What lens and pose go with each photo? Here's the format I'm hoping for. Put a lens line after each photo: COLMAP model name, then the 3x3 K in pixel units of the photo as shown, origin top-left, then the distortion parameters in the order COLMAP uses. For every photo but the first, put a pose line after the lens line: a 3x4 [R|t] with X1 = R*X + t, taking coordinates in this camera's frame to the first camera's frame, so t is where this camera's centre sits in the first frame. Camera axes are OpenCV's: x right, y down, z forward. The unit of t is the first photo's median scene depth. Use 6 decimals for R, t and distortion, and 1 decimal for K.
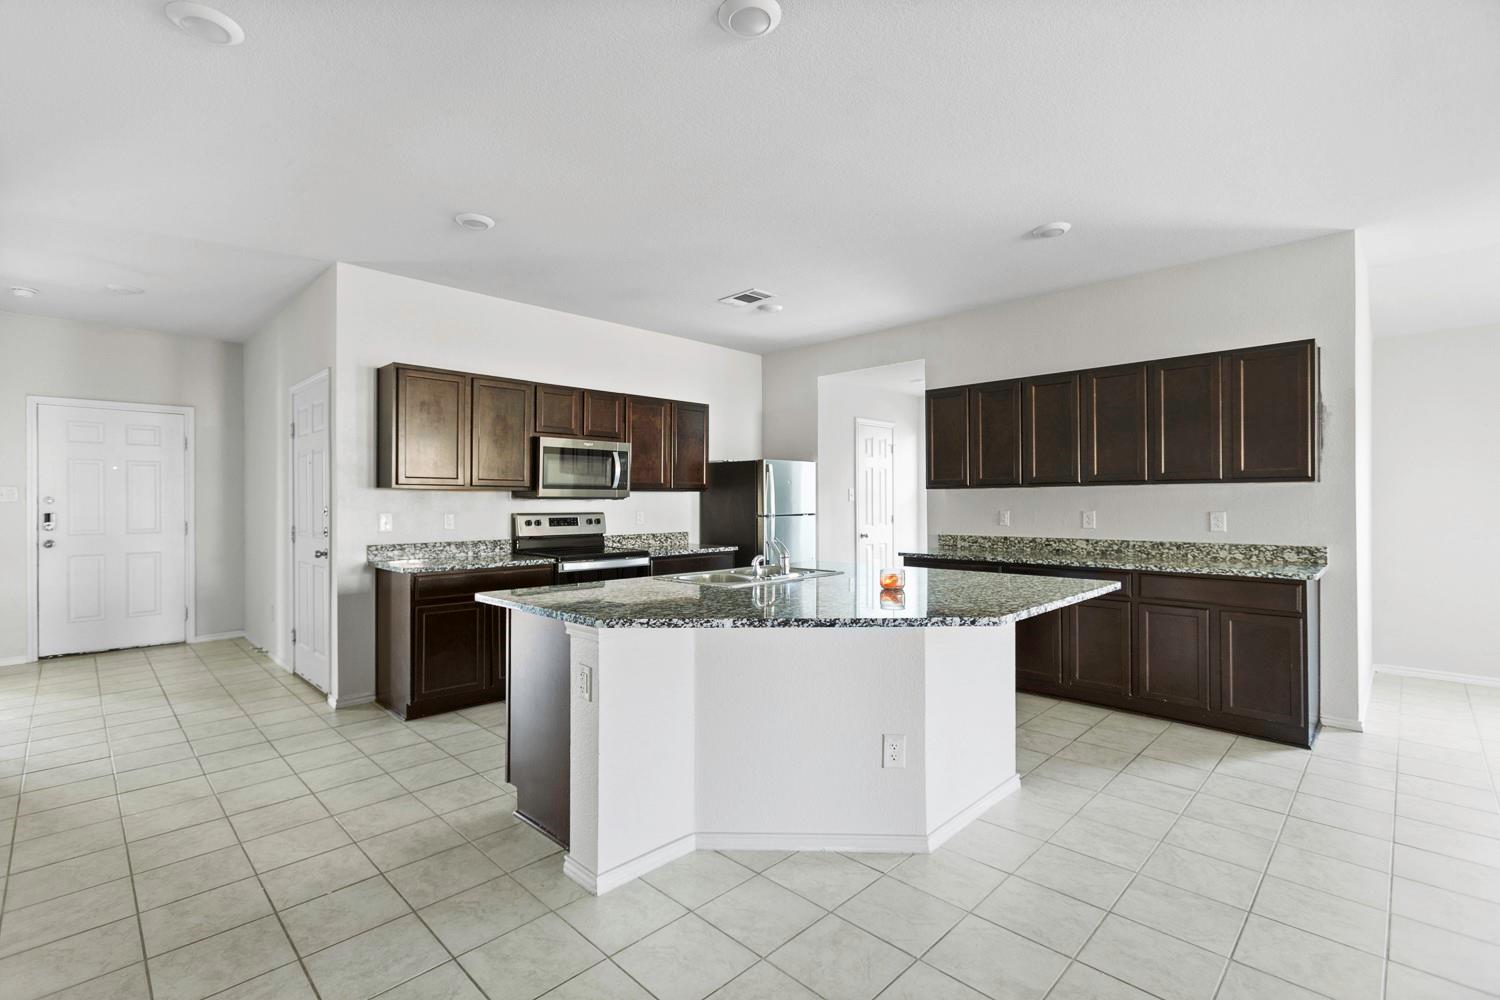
lens RADIAL K [[690.3, 0, 747.9], [0, 690.3, 502.7], [0, 0, 1]] dist [-0.047743, 0.012048]
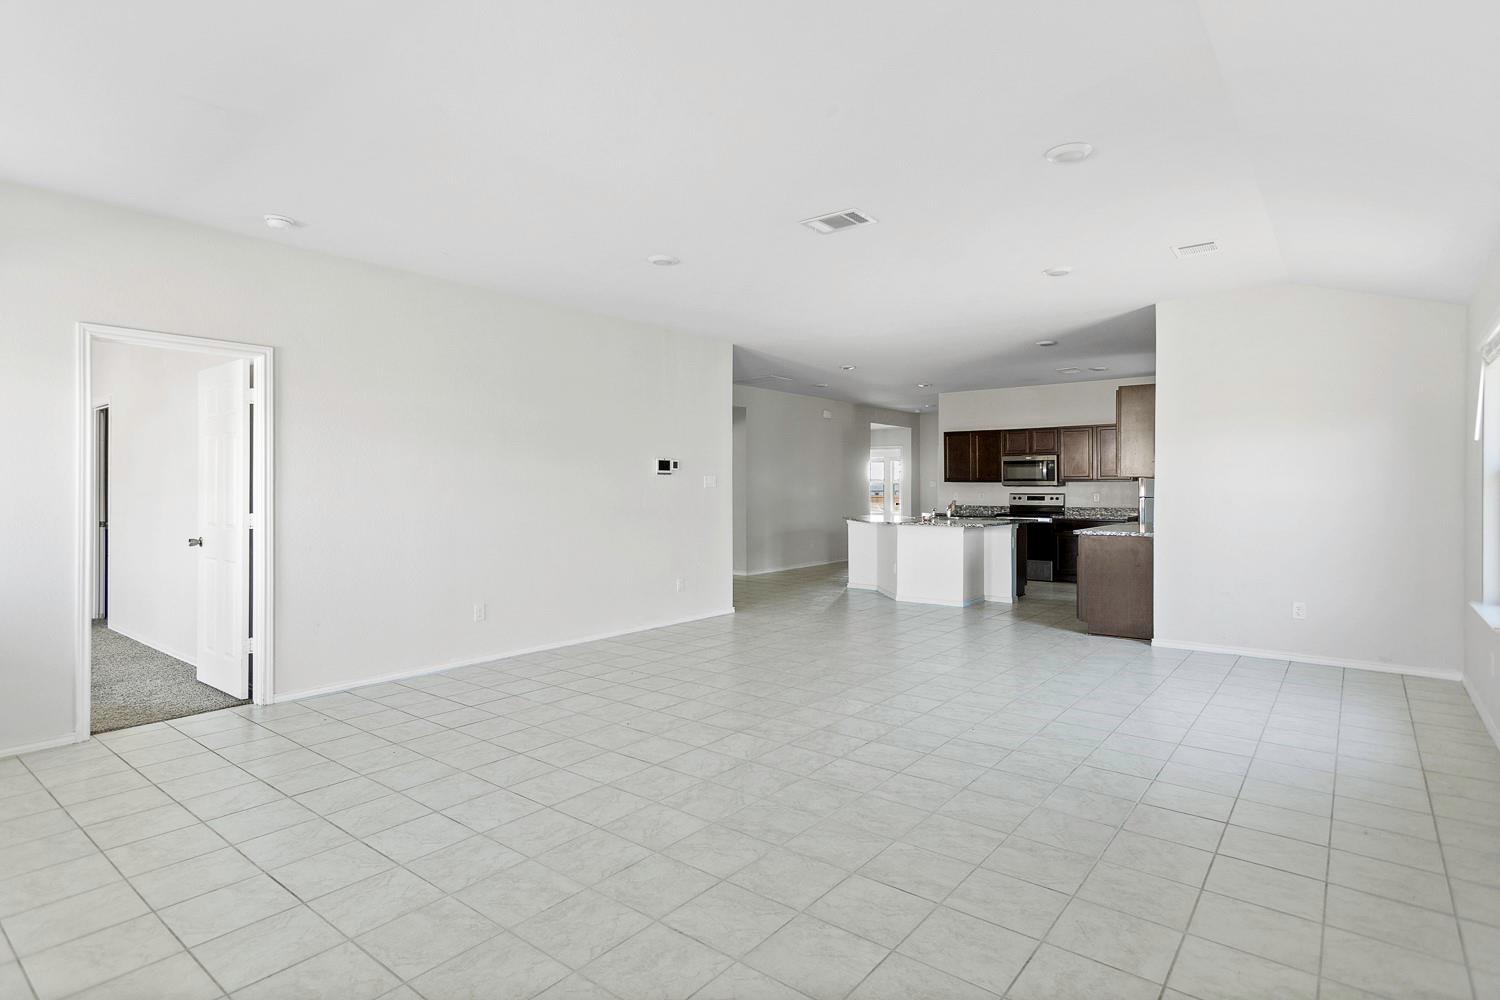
lens RADIAL K [[776.8, 0, 737.9], [0, 776.8, 495.5], [0, 0, 1]] dist [0.010091, 0.000178]
pose [[0.102315, 0.012179, -0.994677, 1.882697], [0.000245, 0.999925, 0.012269, -0.006922], [0.994752, -0.001499, 0.102304, -0.042557]]
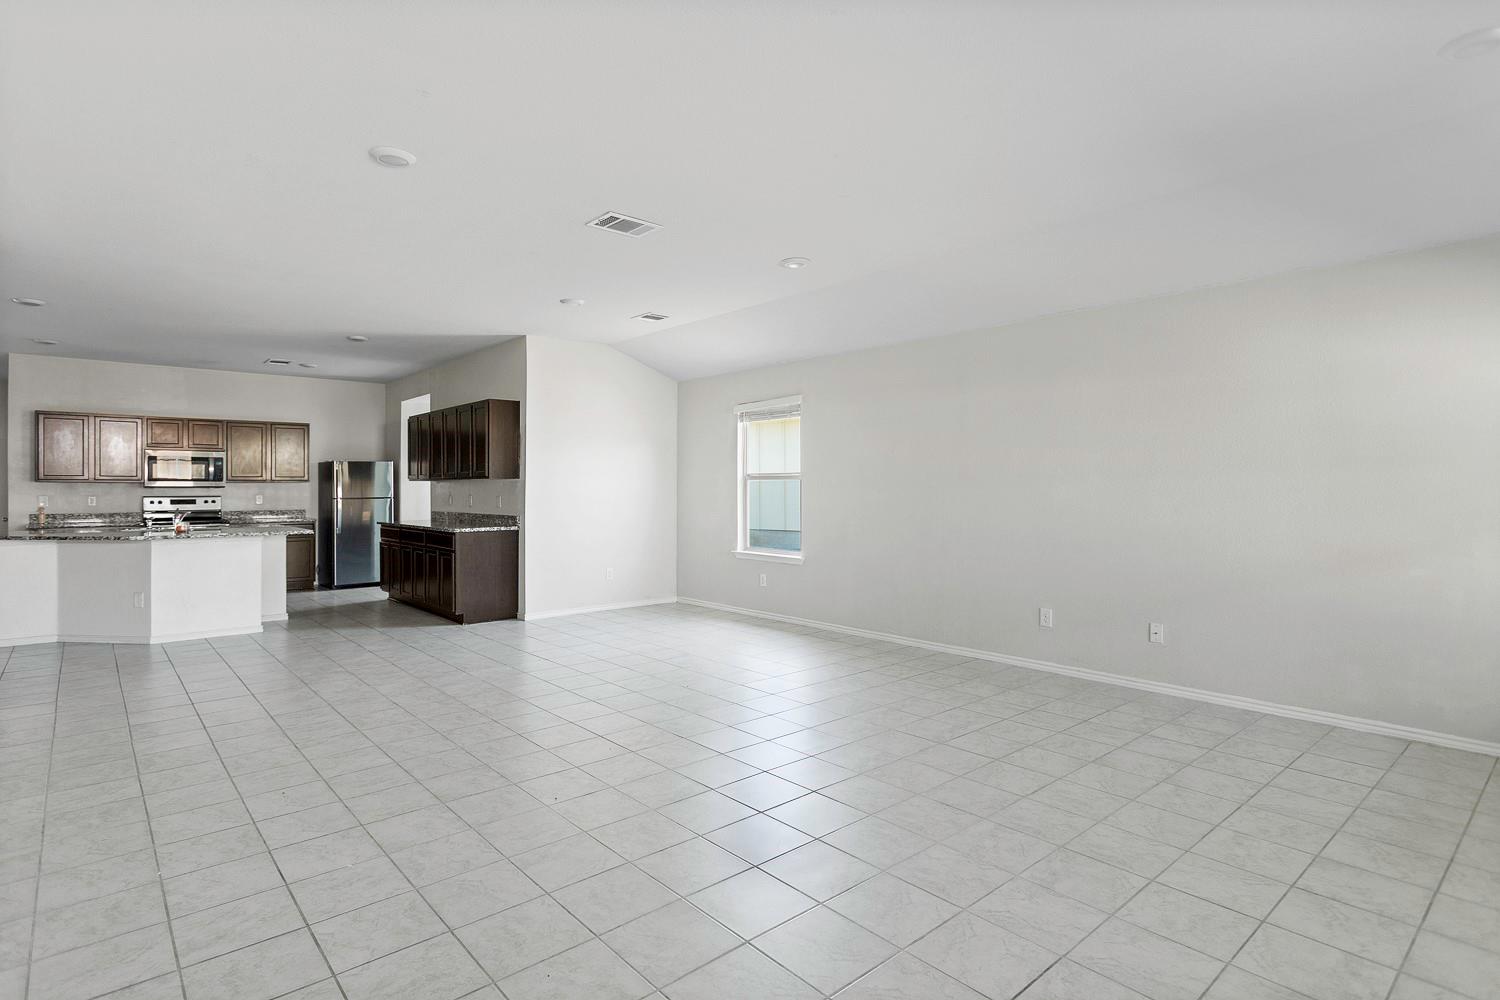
lens RADIAL K [[776.8, 0, 734.3], [0, 776.8, 488.9], [0, 0, 1]] dist [0.010091, 0.000178]
pose [[0.998325, 0.002964, -0.057775, 1.159138], [-0.003171, 0.999989, -0.003496, 0.000100], [0.057764, 0.003673, 0.998324, -0.758105]]
